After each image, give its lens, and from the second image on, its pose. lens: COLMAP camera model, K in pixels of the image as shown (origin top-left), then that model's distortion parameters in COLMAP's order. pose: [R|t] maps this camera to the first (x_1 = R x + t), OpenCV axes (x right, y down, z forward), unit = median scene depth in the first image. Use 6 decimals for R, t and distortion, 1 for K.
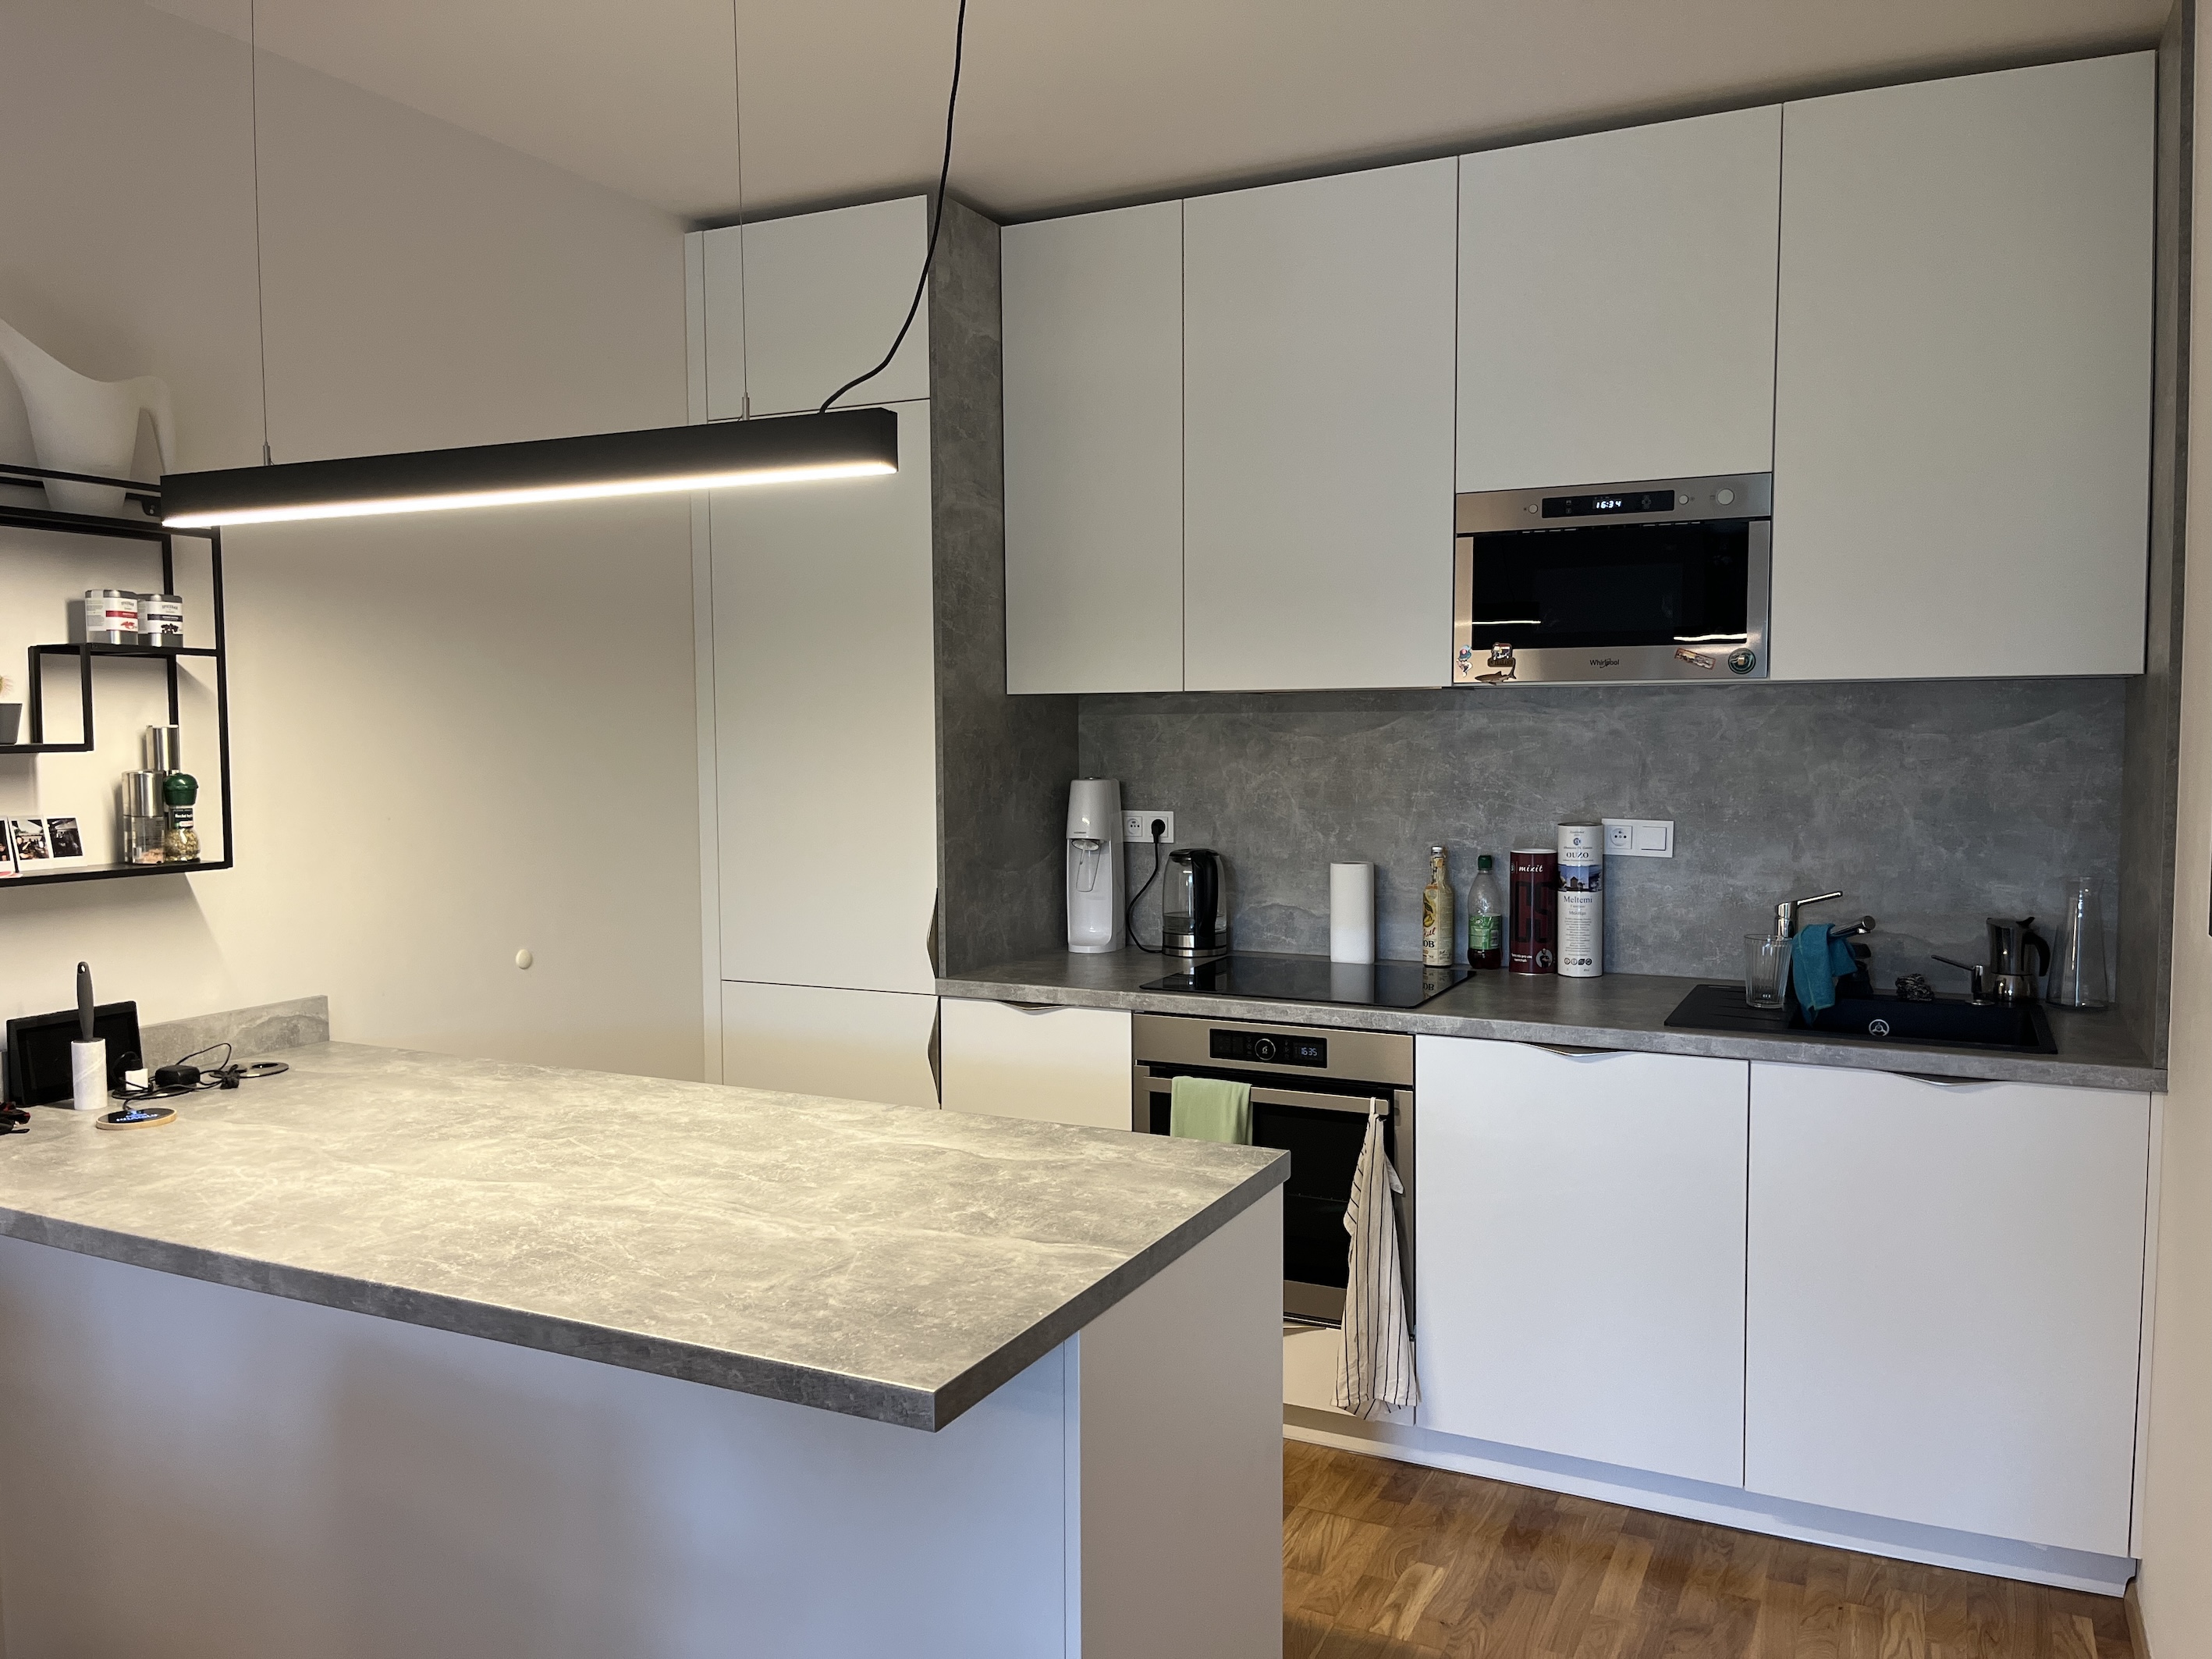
lens RADIAL K [[1677.1, 0, 1106.0], [0, 1677.1, 829.5], [0, 0, 1]] dist [0.068542, -0.127256]
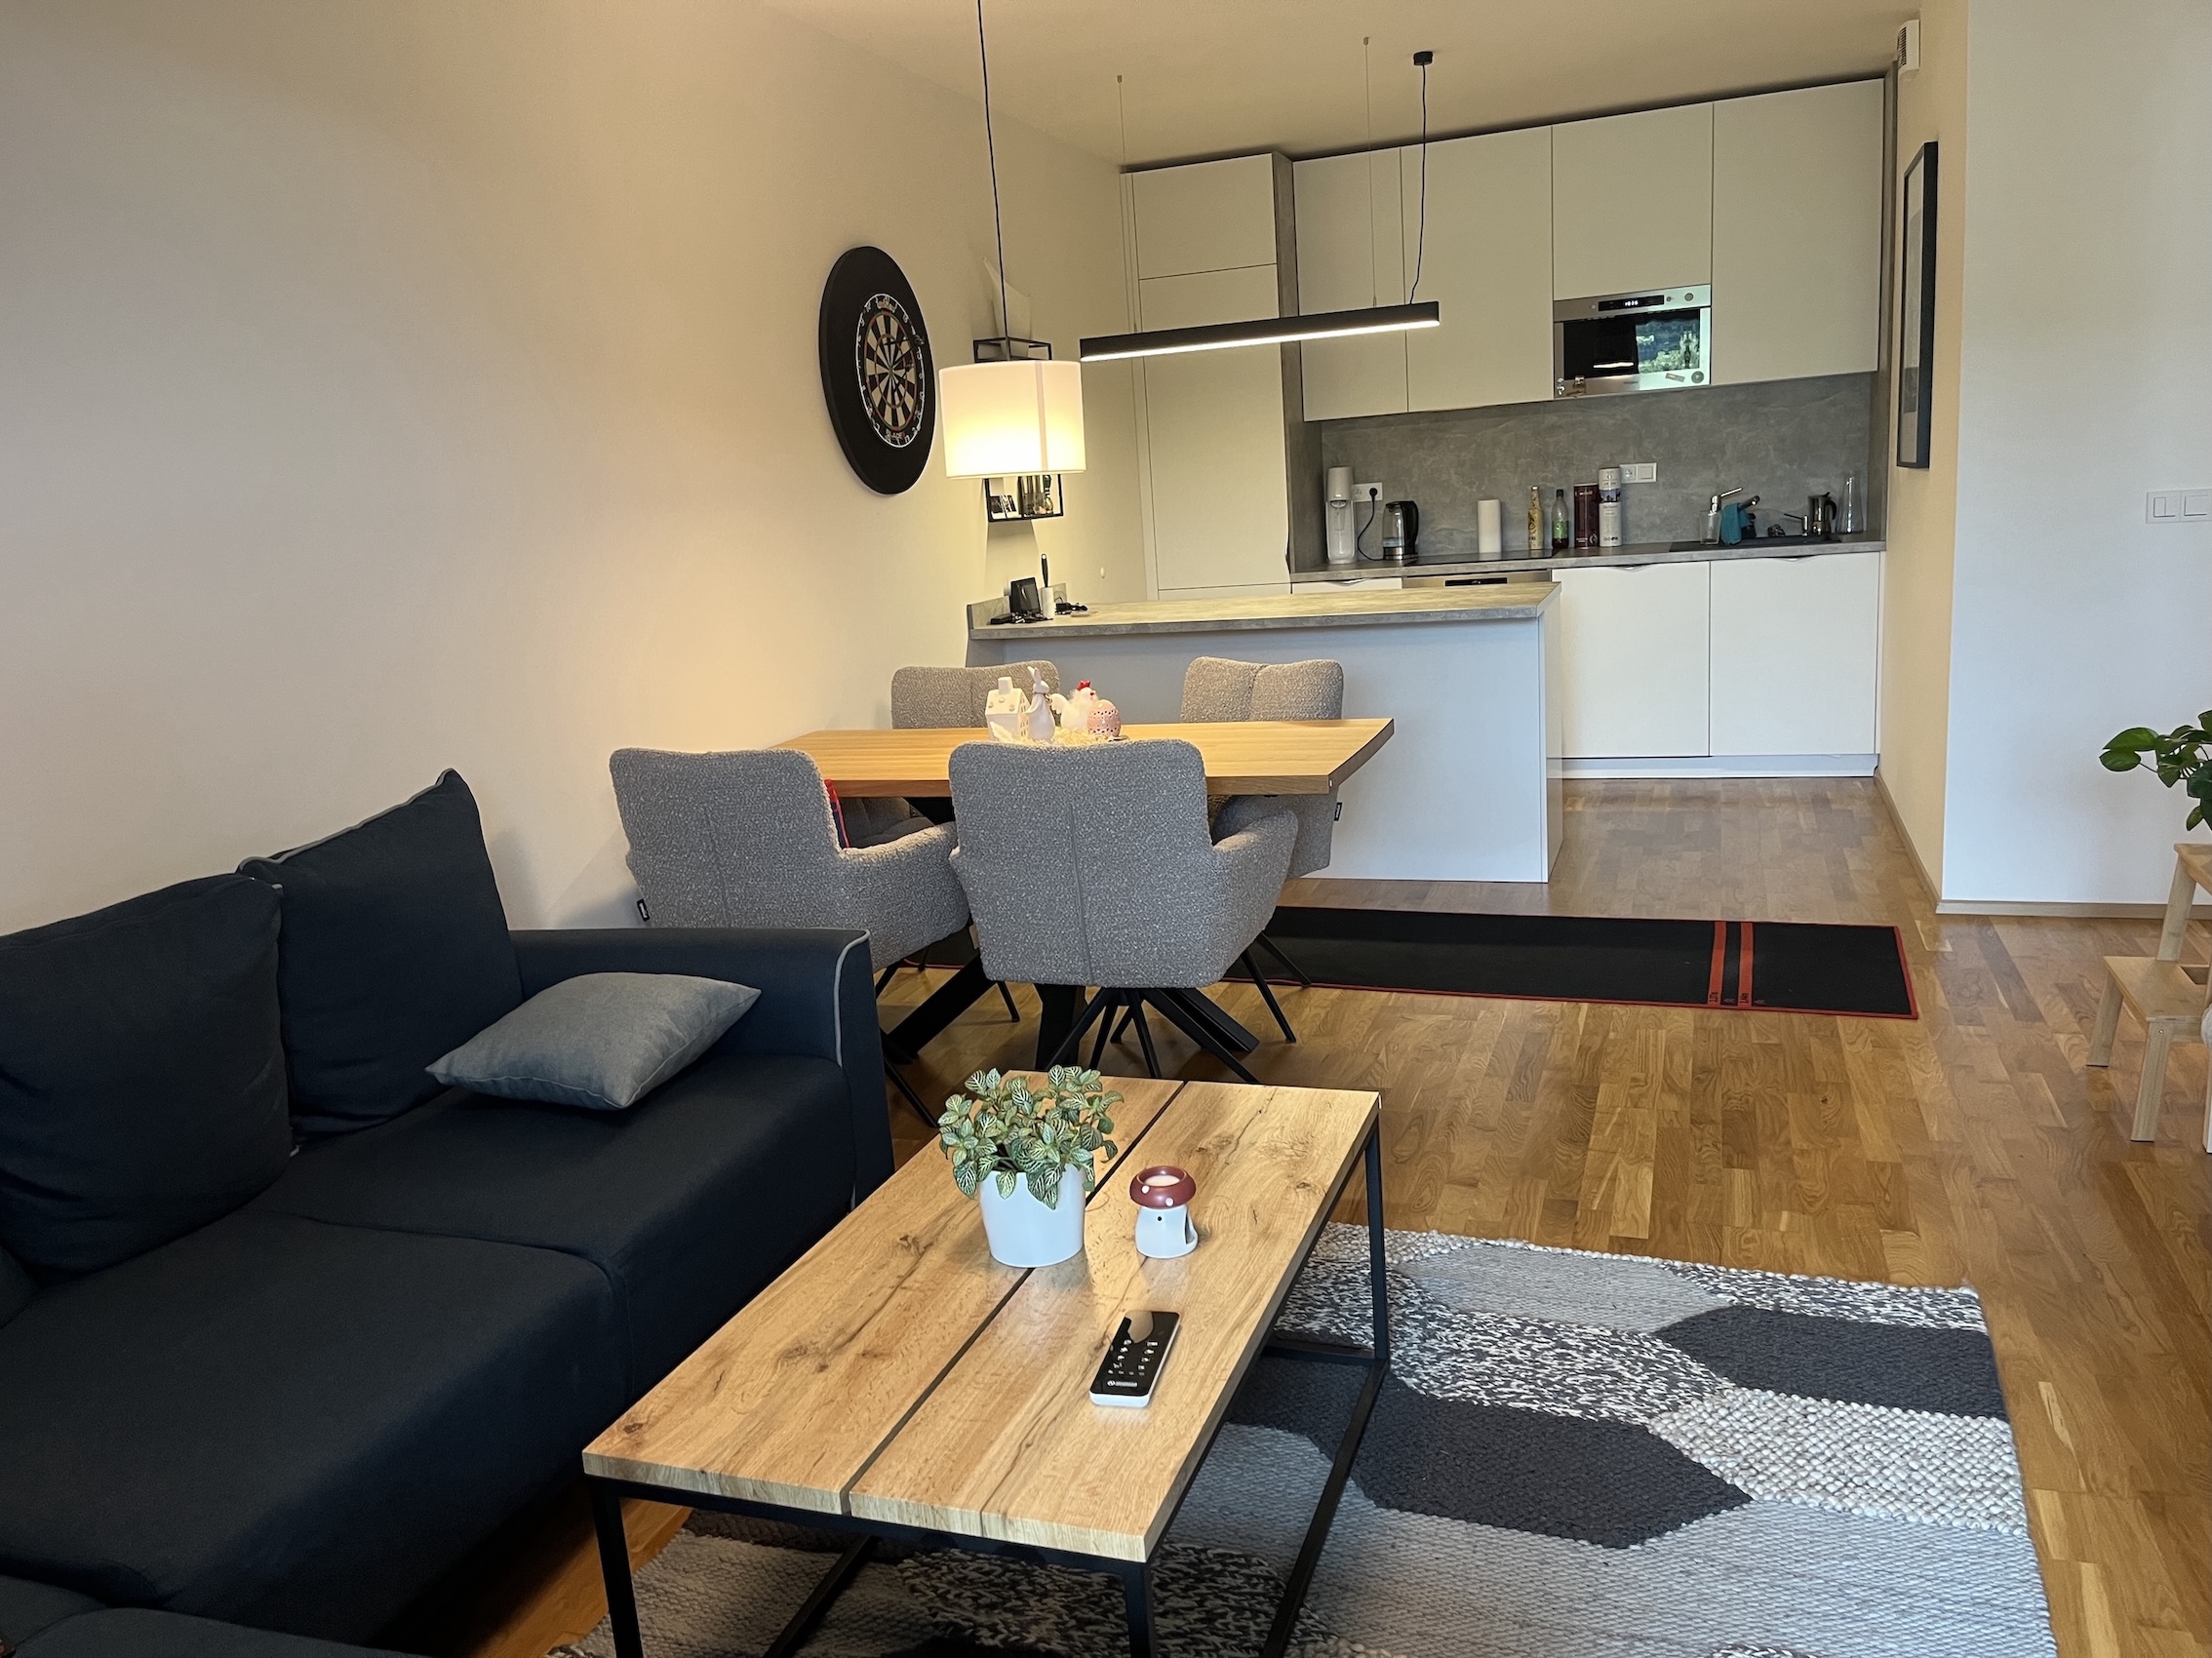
lens RADIAL K [[1677.0, 0, 1106.0], [0, 1677.0, 829.0], [0, 0, 1]] dist [0.068542, -0.127256]
pose [[0.991100, -0.087677, 0.100171, -0.534774], [0.073053, 0.987263, 0.141330, 0.090955], [-0.111287, -0.132754, 0.984881, -0.930566]]
